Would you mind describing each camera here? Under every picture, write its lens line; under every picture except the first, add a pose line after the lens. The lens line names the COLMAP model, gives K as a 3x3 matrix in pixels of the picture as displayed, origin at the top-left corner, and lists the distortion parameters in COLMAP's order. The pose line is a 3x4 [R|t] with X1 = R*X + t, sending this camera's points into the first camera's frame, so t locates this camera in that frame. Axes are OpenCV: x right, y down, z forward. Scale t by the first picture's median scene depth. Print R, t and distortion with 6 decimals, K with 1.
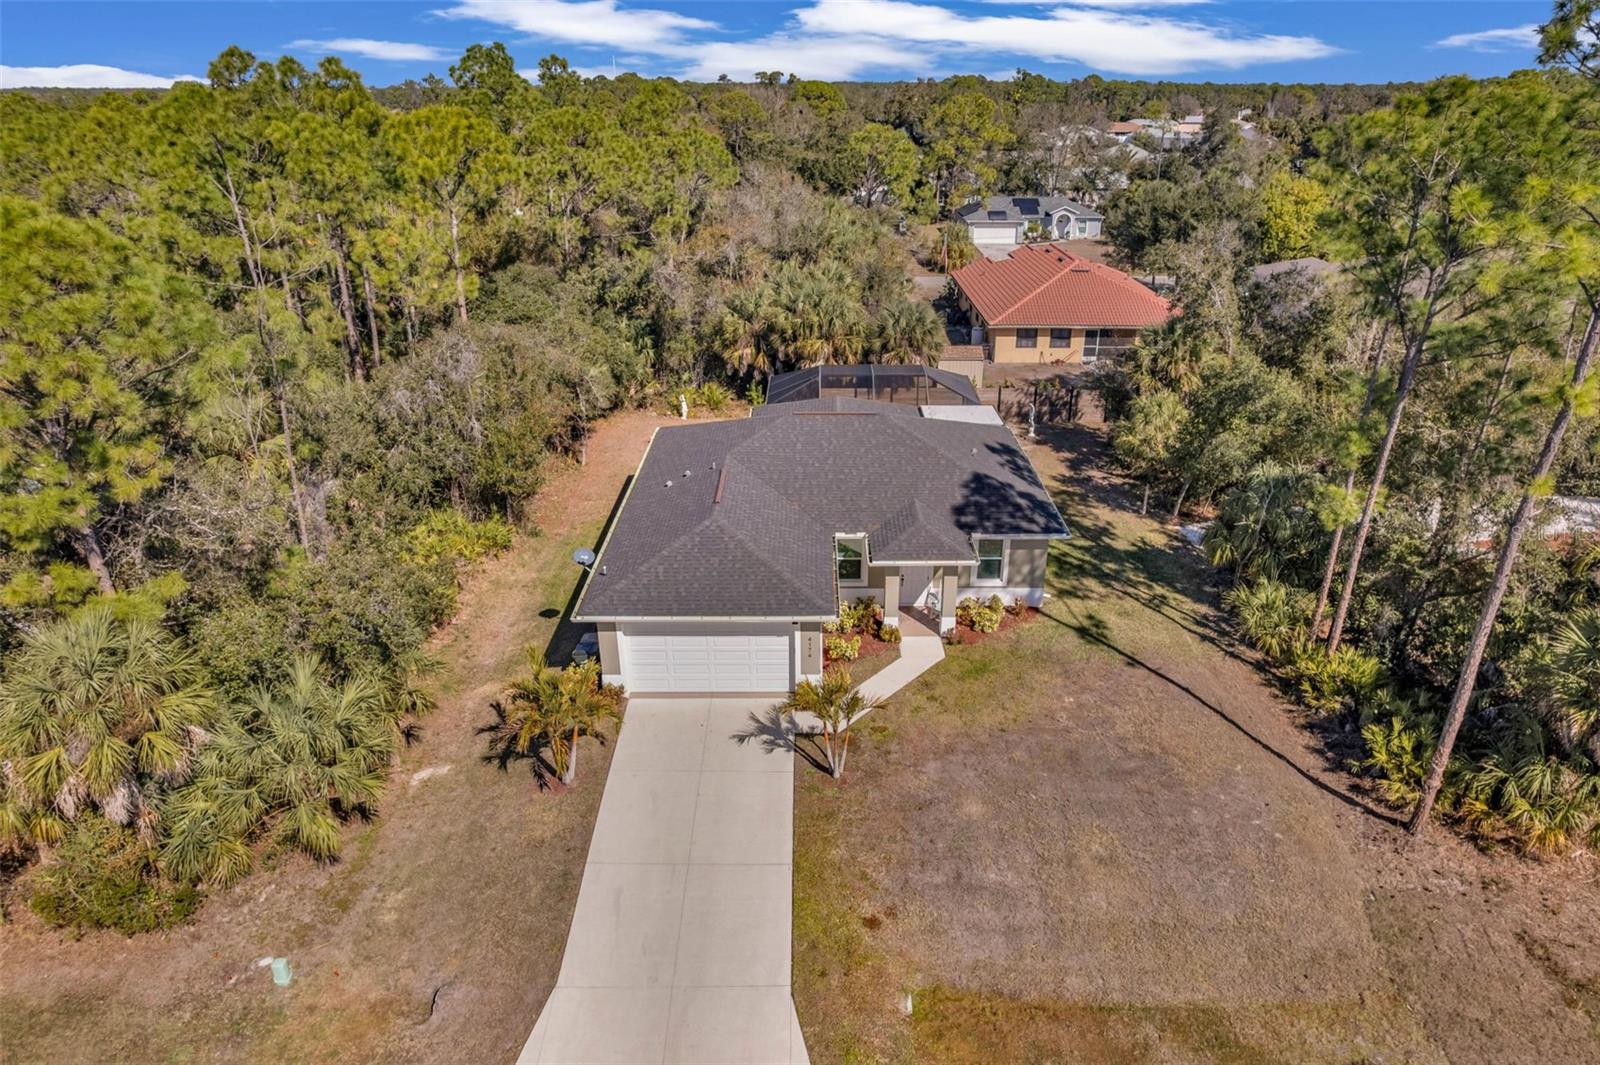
lens RADIAL K [[1028.4, 0, 811.0], [0, 1028.4, 537.0], [0, 0, 1]] dist [-0.070638, 0.060511]
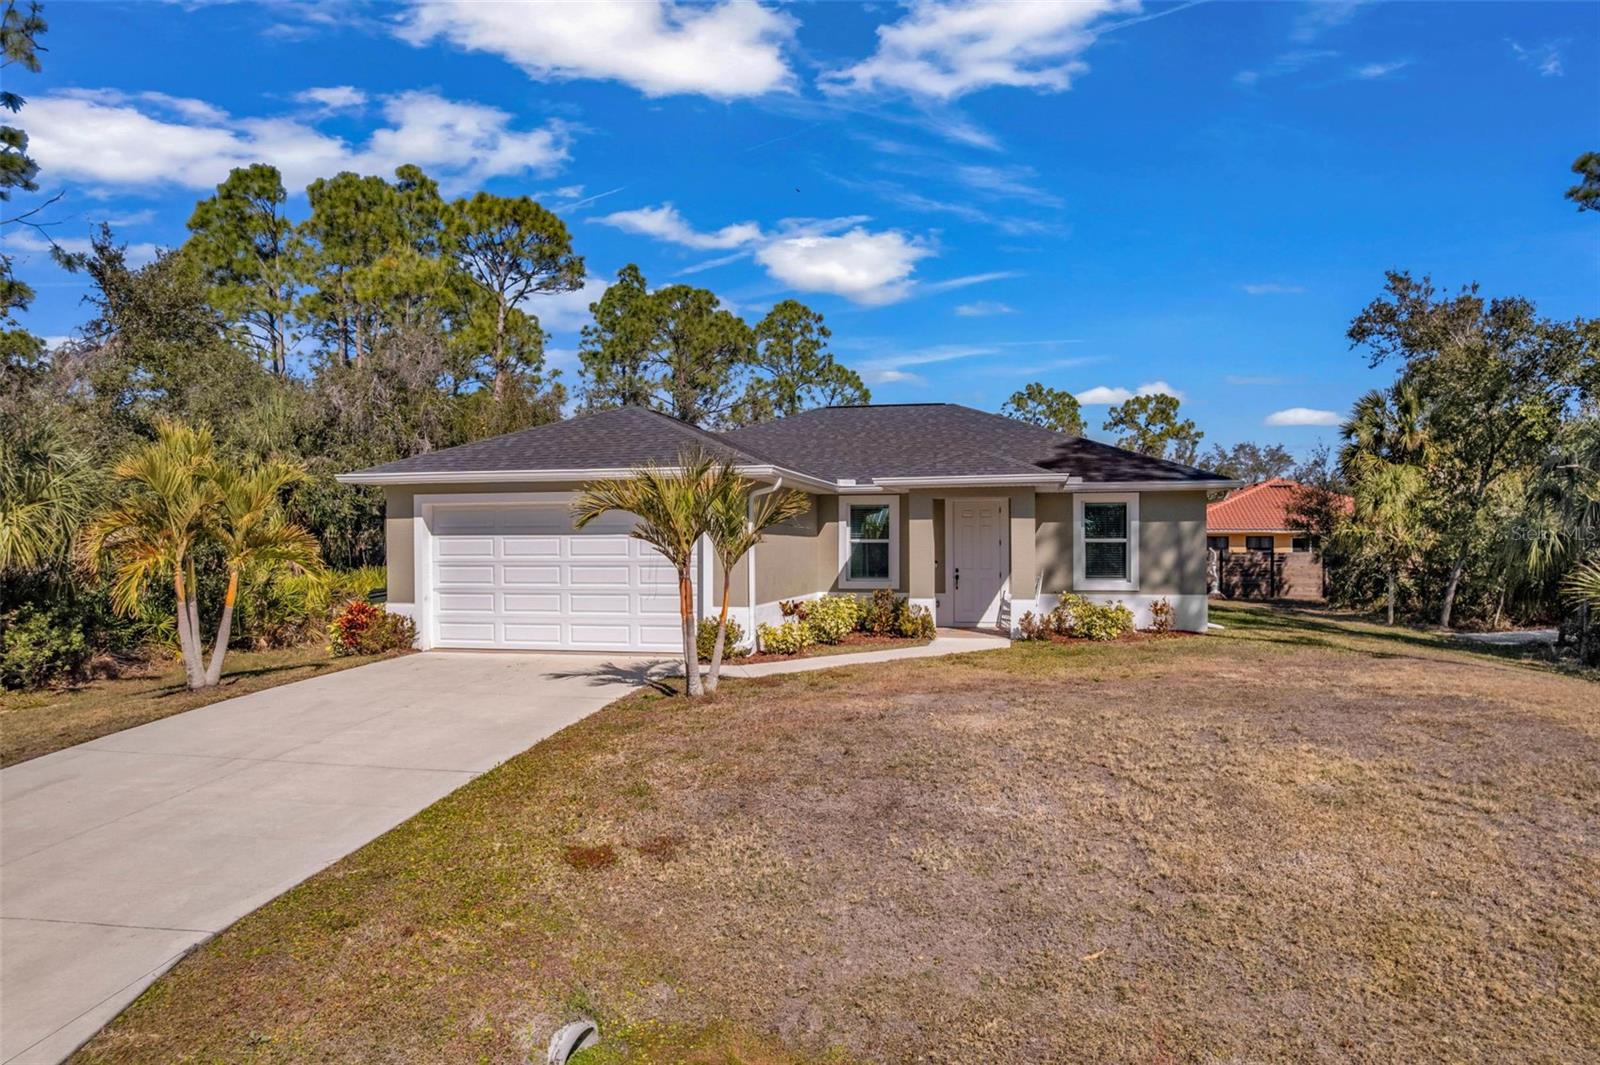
lens RADIAL K [[1028.4, 0, 811.0], [0, 1028.4, 537.0], [0, 0, 1]] dist [-0.070638, 0.060511]
pose [[0.978305, -0.004882, -0.207112, 0.130179], [-0.080531, 0.912138, -0.401893, 0.267840], [0.190877, 0.409853, 0.891956, 0.439982]]
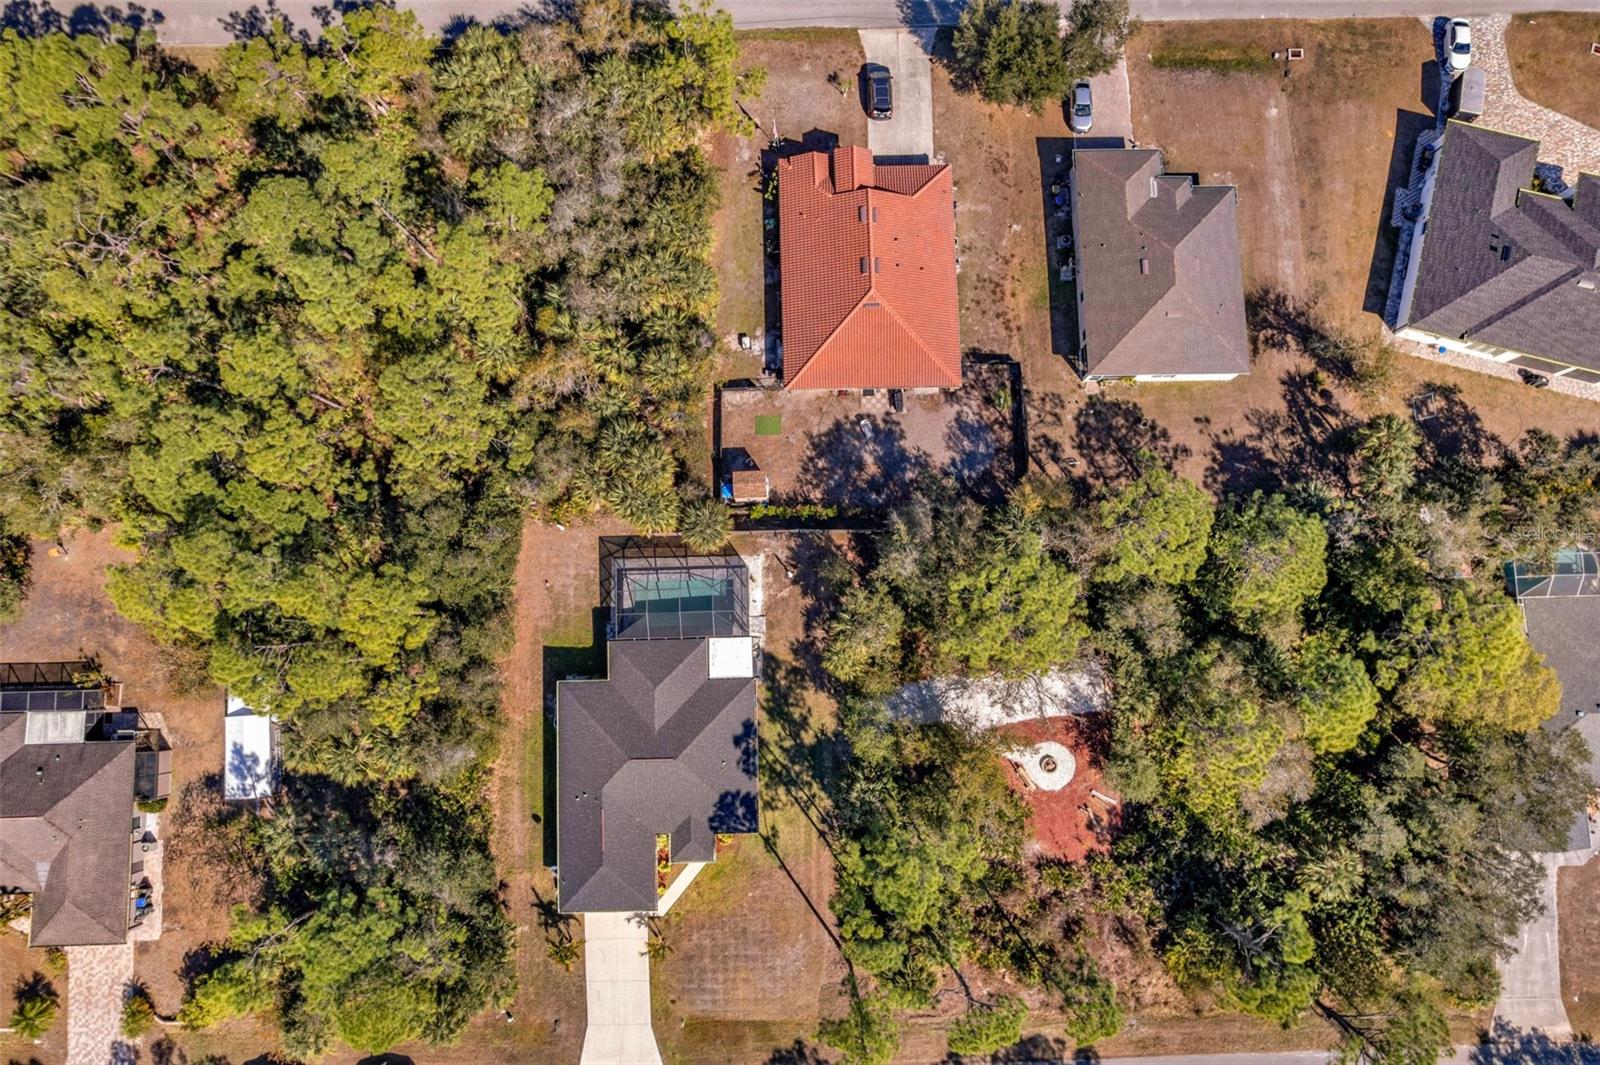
lens RADIAL K [[1028.4, 0, 811.0], [0, 1028.4, 537.0], [0, 0, 1]] dist [-0.070638, 0.060511]
pose [[0.999599, -0.027119, 0.008177, 0.355769], [0.006594, 0.503567, 0.863931, -2.231302], [-0.027547, -0.863531, 0.503544, 0.401041]]
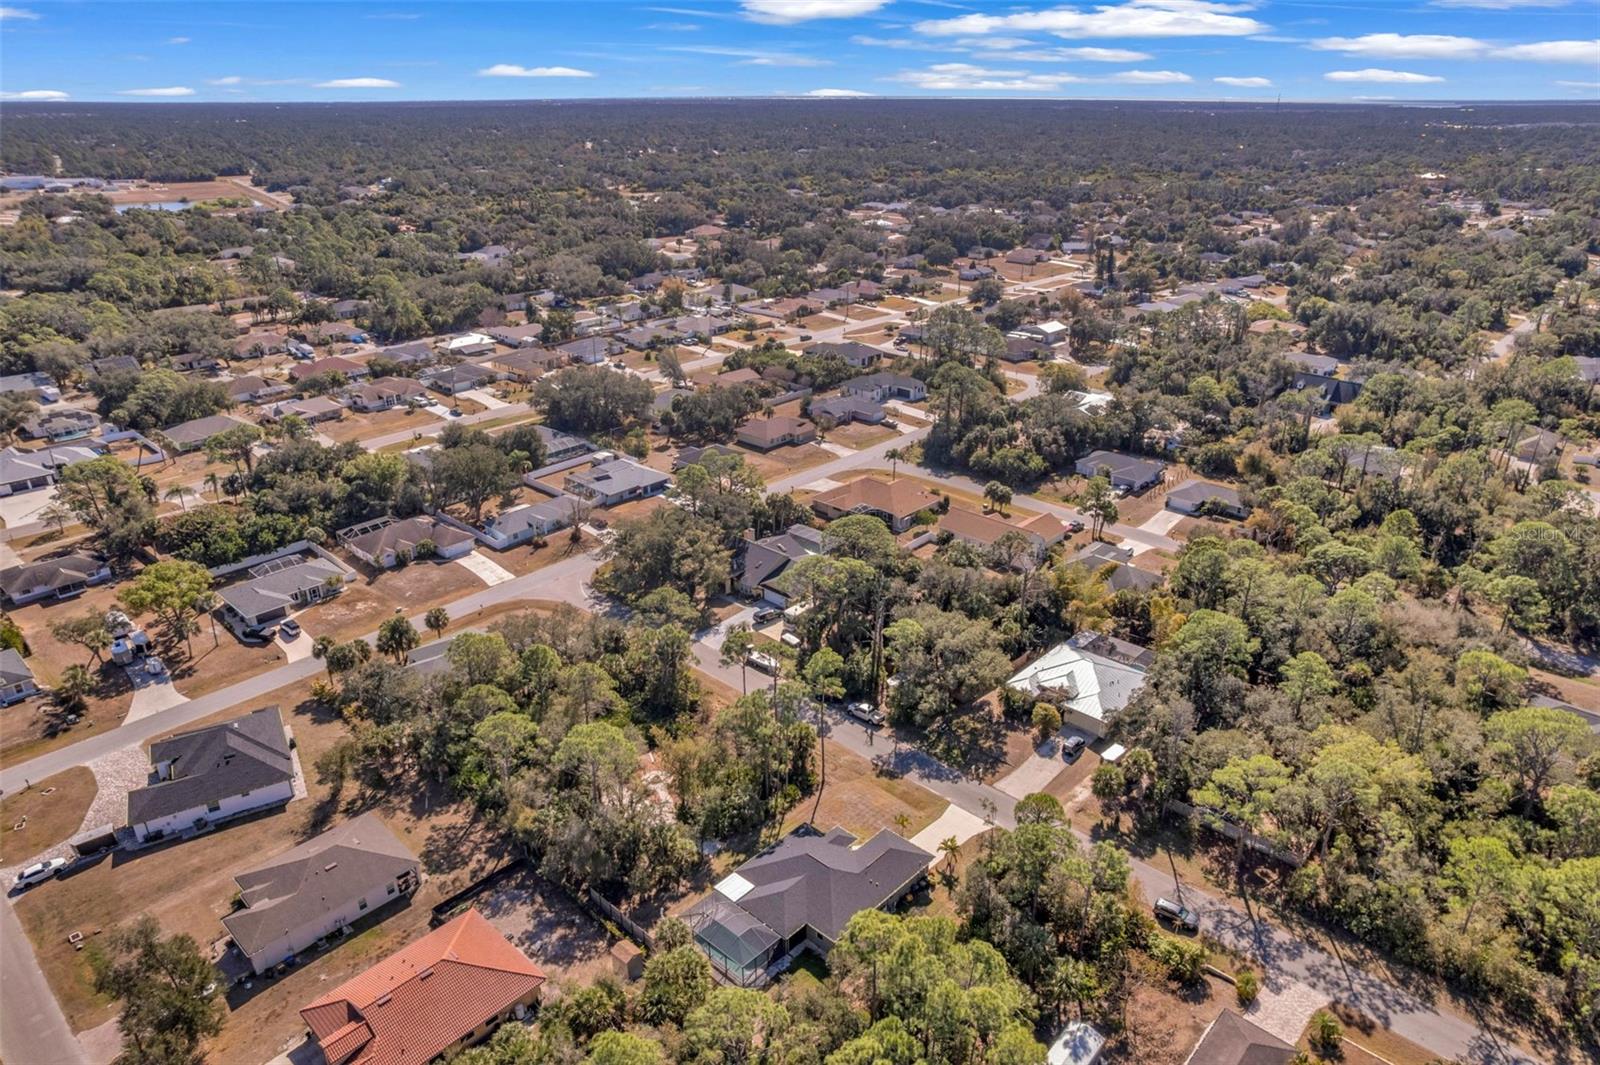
lens RADIAL K [[1028.4, 0, 811.0], [0, 1028.4, 537.0], [0, 0, 1]] dist [-0.070638, 0.060511]
pose [[-0.732180, -0.269783, 0.625404, -1.675439], [0.281602, 0.716154, 0.638610, -2.896044], [-0.620172, 0.643693, -0.448382, 1.881816]]
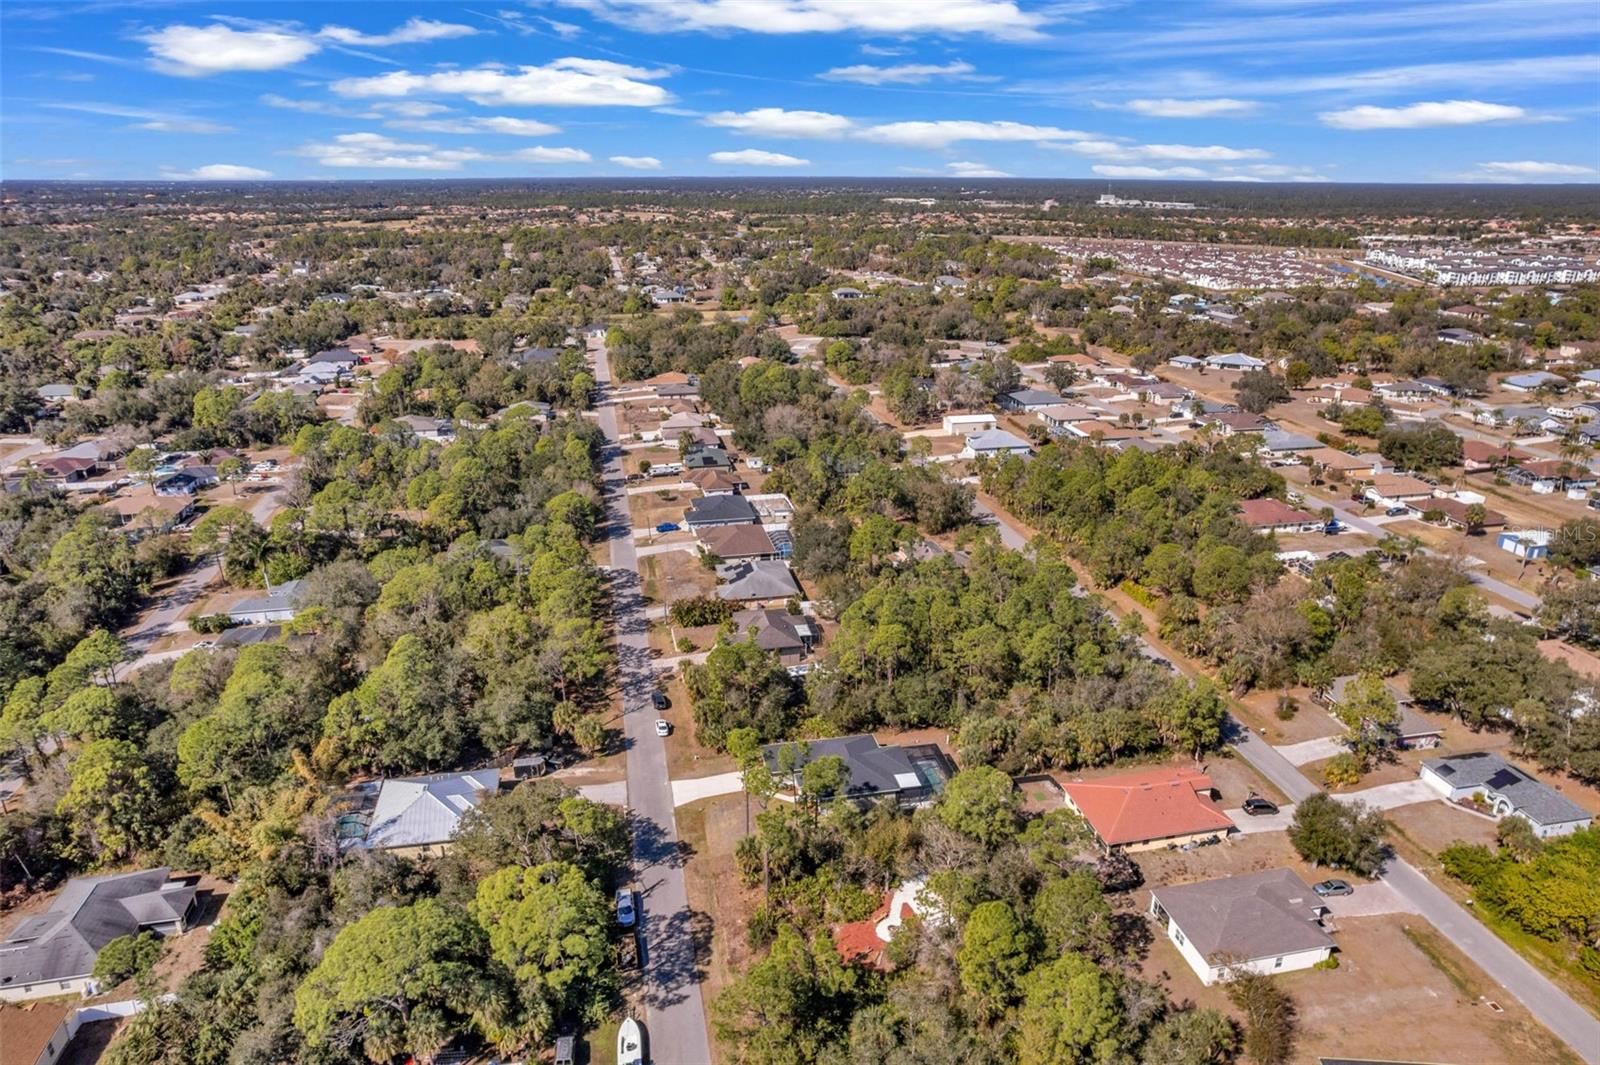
lens RADIAL K [[1028.4, 0, 811.0], [0, 1028.4, 537.0], [0, 0, 1]] dist [-0.070638, 0.060511]
pose [[0.208965, 0.333031, -0.919469, 3.541754], [-0.399437, 0.887286, 0.230595, -1.804305], [0.892627, 0.319084, 0.318436, -0.643319]]
